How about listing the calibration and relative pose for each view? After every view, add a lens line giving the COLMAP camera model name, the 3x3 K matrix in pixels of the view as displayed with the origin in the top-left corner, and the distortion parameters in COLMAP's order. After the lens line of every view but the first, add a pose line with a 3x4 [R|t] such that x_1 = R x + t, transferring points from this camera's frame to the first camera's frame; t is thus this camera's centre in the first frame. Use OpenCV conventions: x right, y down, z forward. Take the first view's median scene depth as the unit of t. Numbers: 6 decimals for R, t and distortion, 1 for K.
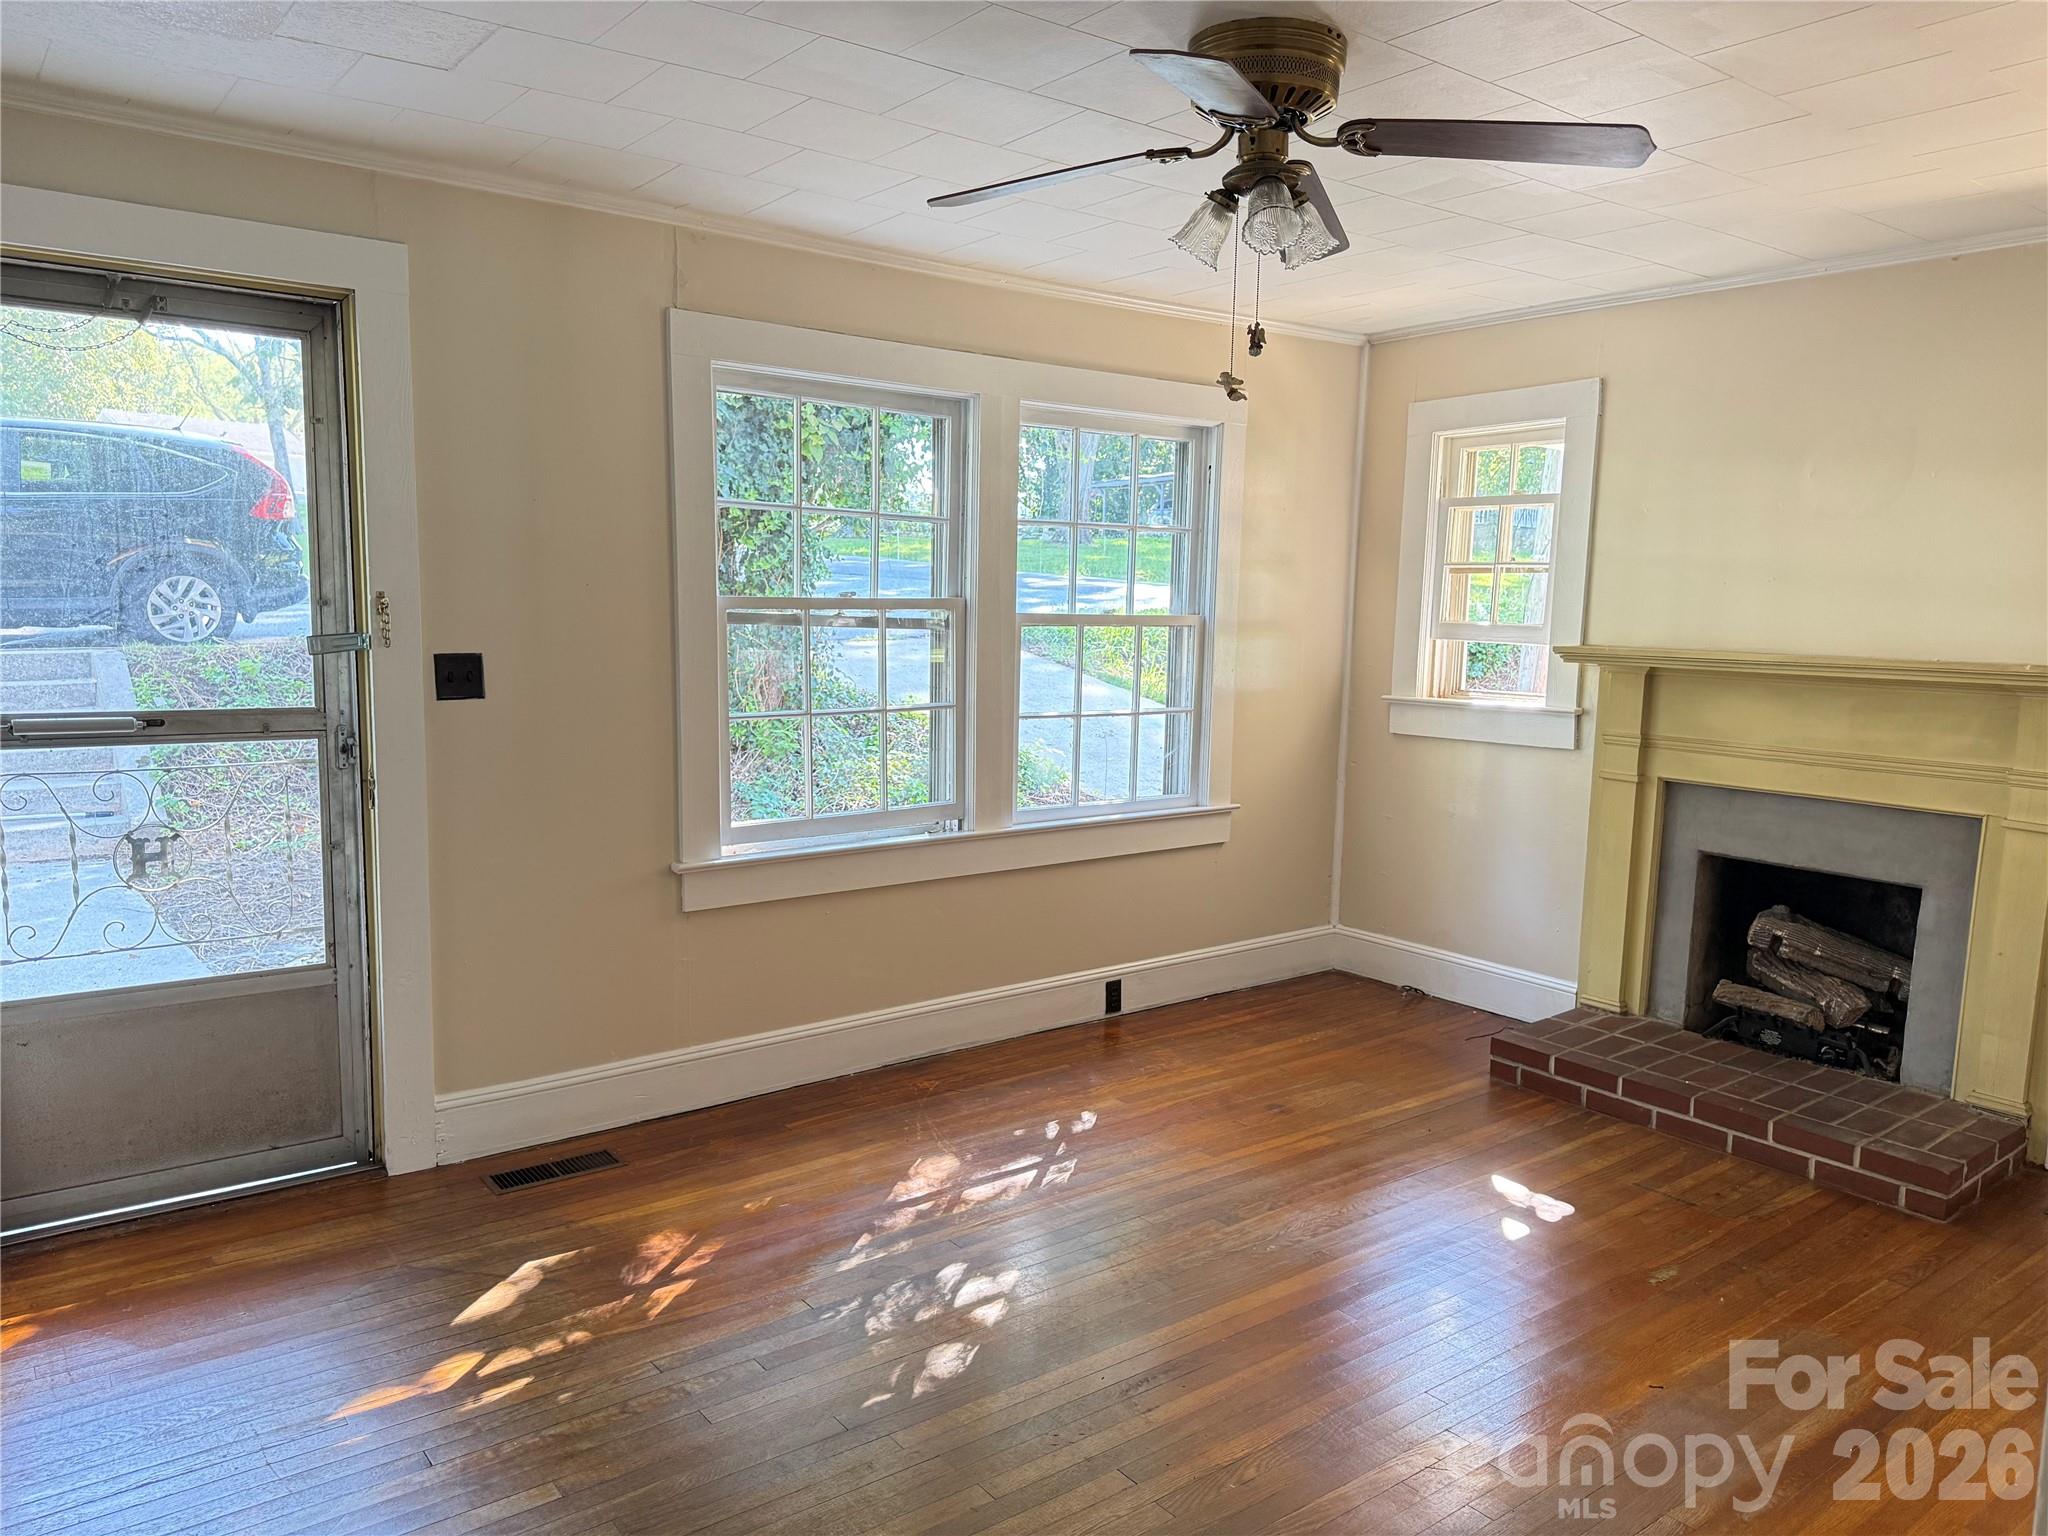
lens RADIAL K [[1439.2, 0, 1024.0], [0, 1439.2, 768.0], [0, 0, 1]] dist [0.142802, -0.204827]
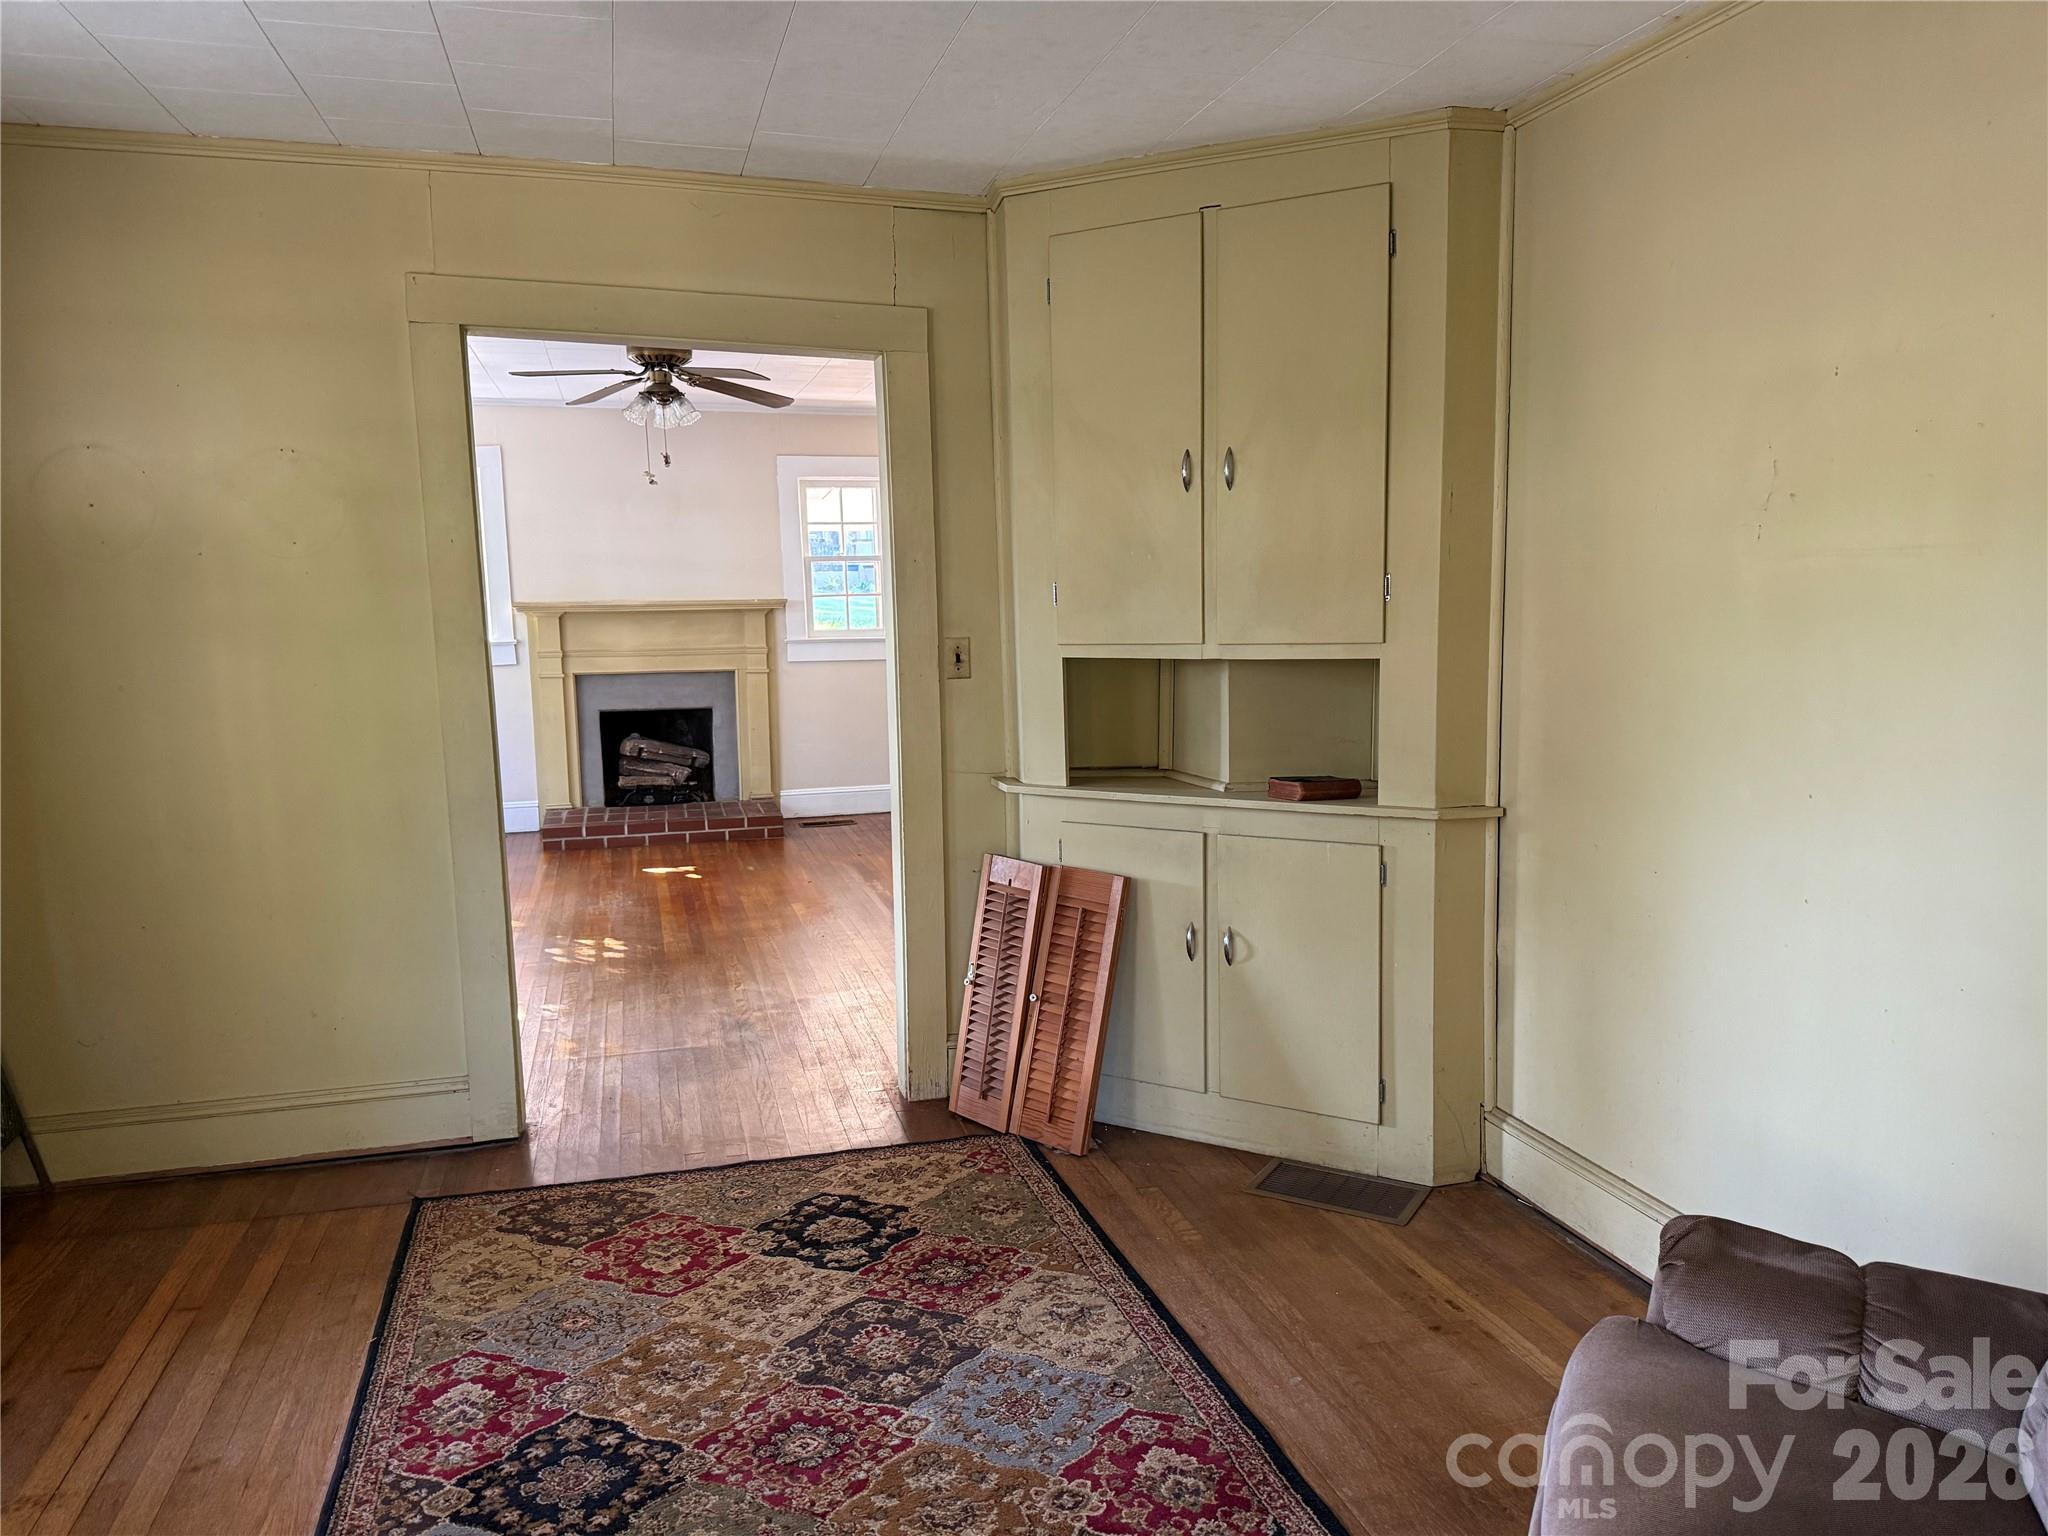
lens RADIAL K [[1439.2, 0, 1024.0], [0, 1439.2, 768.0], [0, 0, 1]] dist [0.142802, -0.204827]
pose [[0.394574, -0.144377, 0.907451, -1.038168], [0.131752, 0.986263, 0.099629, 0.016545], [-0.909369, 0.080247, 0.408176, -0.237153]]
